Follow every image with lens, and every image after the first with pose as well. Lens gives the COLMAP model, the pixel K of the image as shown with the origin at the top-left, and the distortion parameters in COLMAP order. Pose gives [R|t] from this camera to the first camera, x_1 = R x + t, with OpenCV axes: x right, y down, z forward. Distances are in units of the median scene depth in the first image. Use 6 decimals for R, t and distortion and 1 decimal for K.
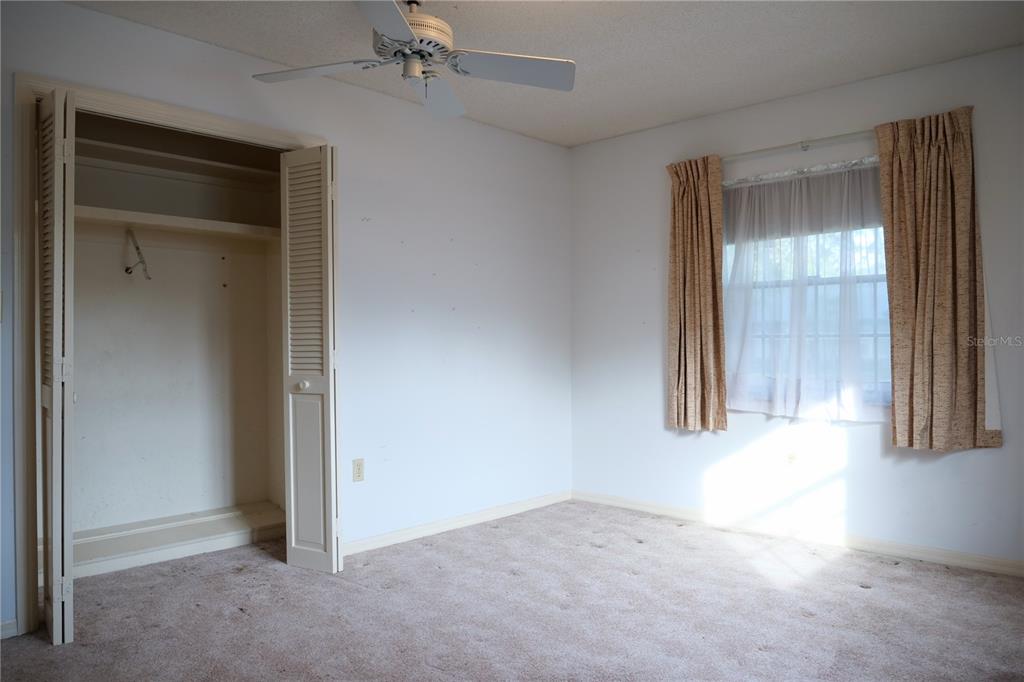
lens RADIAL K [[763.2, 0, 512.0], [0, 763.2, 341.0], [0, 0, 1]] dist [-0.003813, 0.002064]
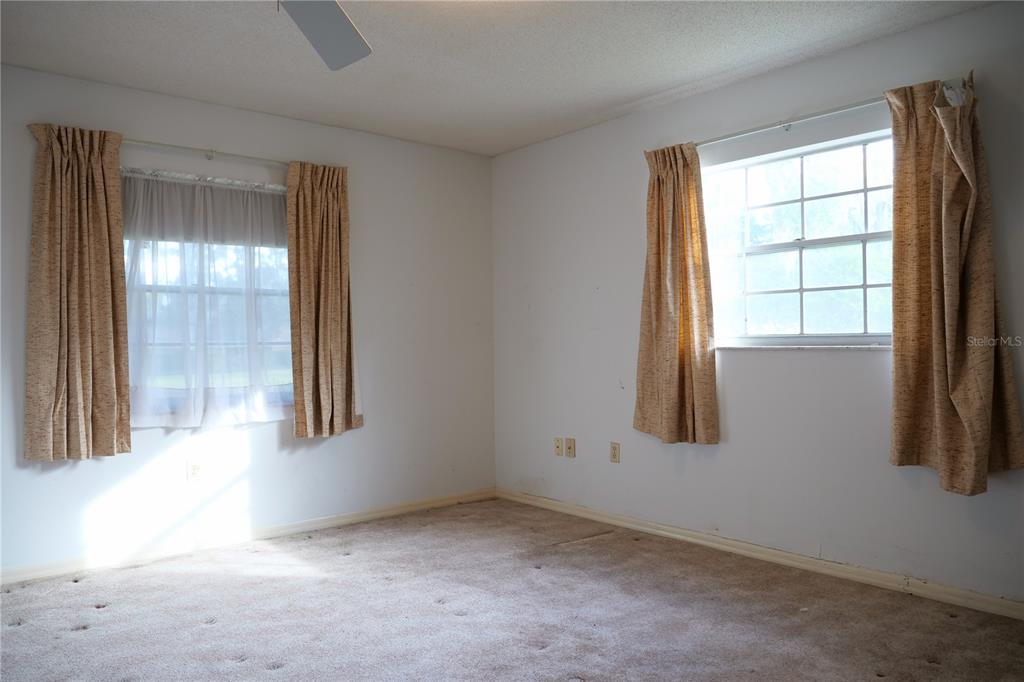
lens RADIAL K [[763.2, 0, 512.0], [0, 763.2, 341.0], [0, 0, 1]] dist [-0.003813, 0.002064]
pose [[0.128802, 0.004597, 0.991660, -0.567090], [0.007721, 0.999954, -0.005638, -0.001980], [-0.991640, 0.008383, 0.128760, 0.485323]]
